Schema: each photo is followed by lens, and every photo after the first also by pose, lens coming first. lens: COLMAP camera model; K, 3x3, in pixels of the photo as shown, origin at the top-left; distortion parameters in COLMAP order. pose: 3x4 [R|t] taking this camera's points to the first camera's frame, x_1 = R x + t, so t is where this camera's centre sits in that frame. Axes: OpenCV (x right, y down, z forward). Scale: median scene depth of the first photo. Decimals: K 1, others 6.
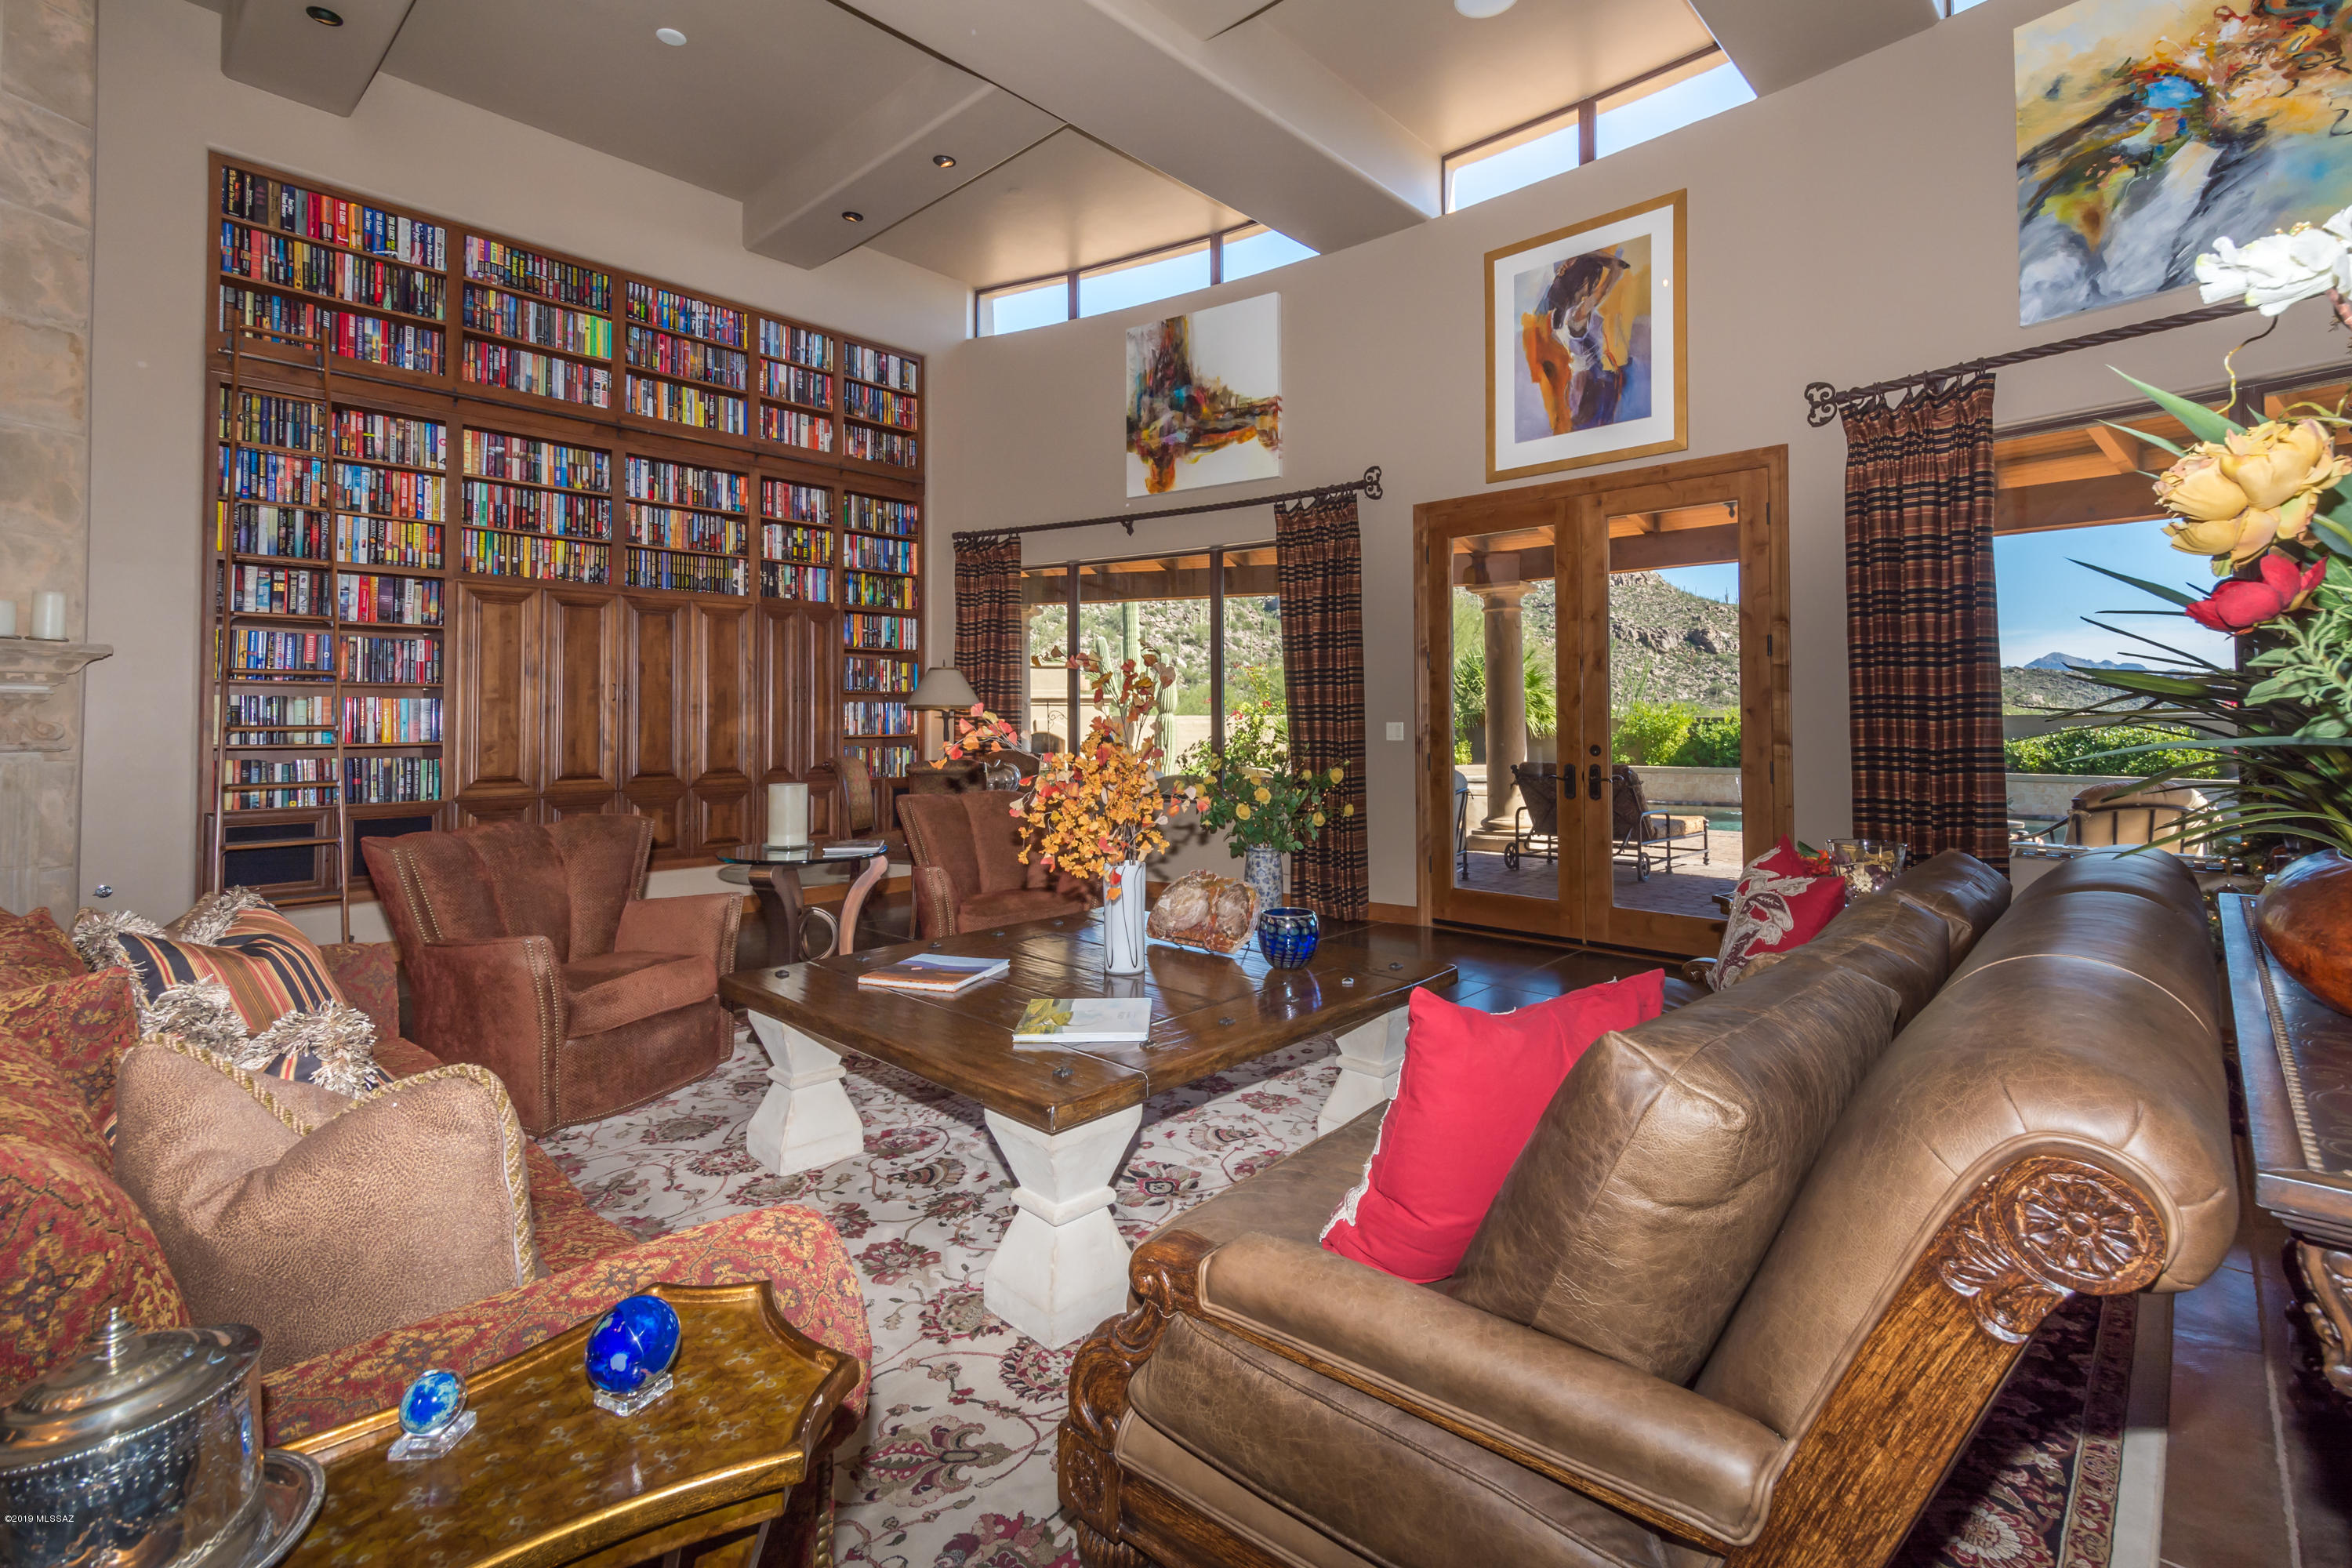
lens RADIAL K [[1069.0, 0, 1168.7], [0, 1069.0, 719.8], [0, 0, 1]] dist [0.017207, 0.000929]
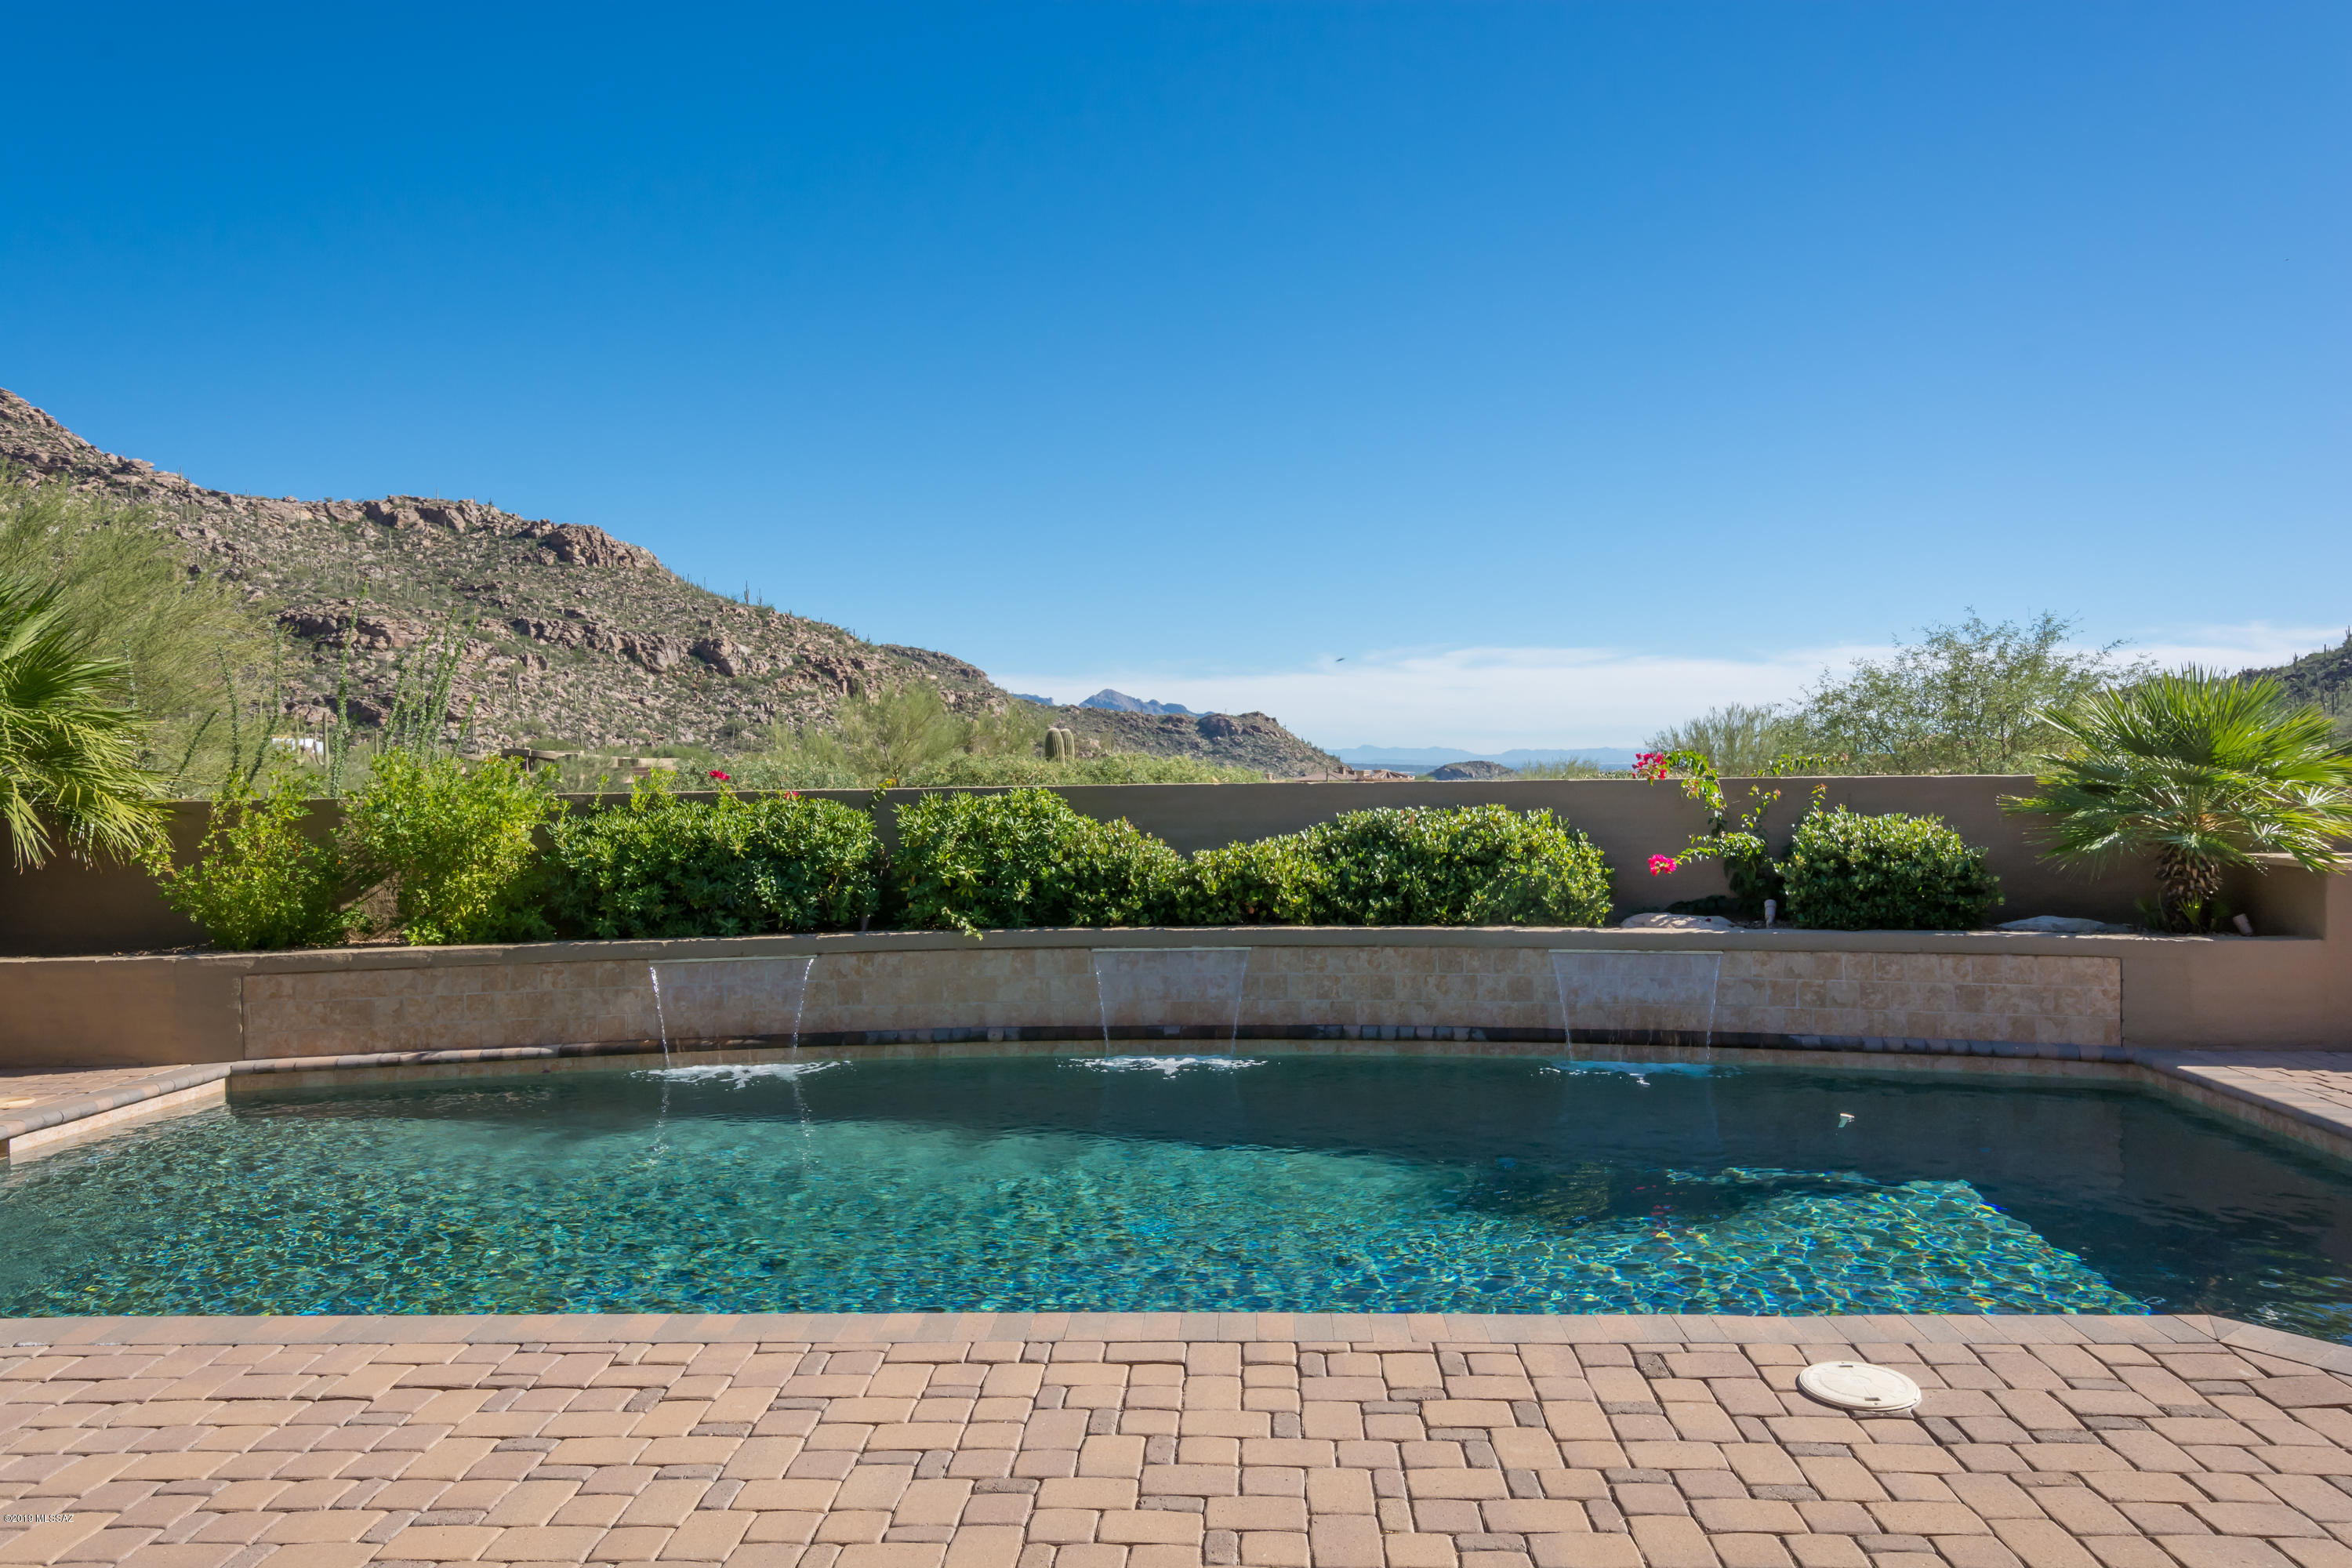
lens RADIAL K [[1714.2, 0, 1172.3], [0, 1714.2, 777.9], [0, 0, 1]] dist [0.050543, 0.001250]
pose [[0.750885, -0.007733, 0.660388, 0.318736], [0.006647, 0.999969, 0.004151, -0.010042], [-0.660400, 0.001273, 0.750913, 0.525597]]
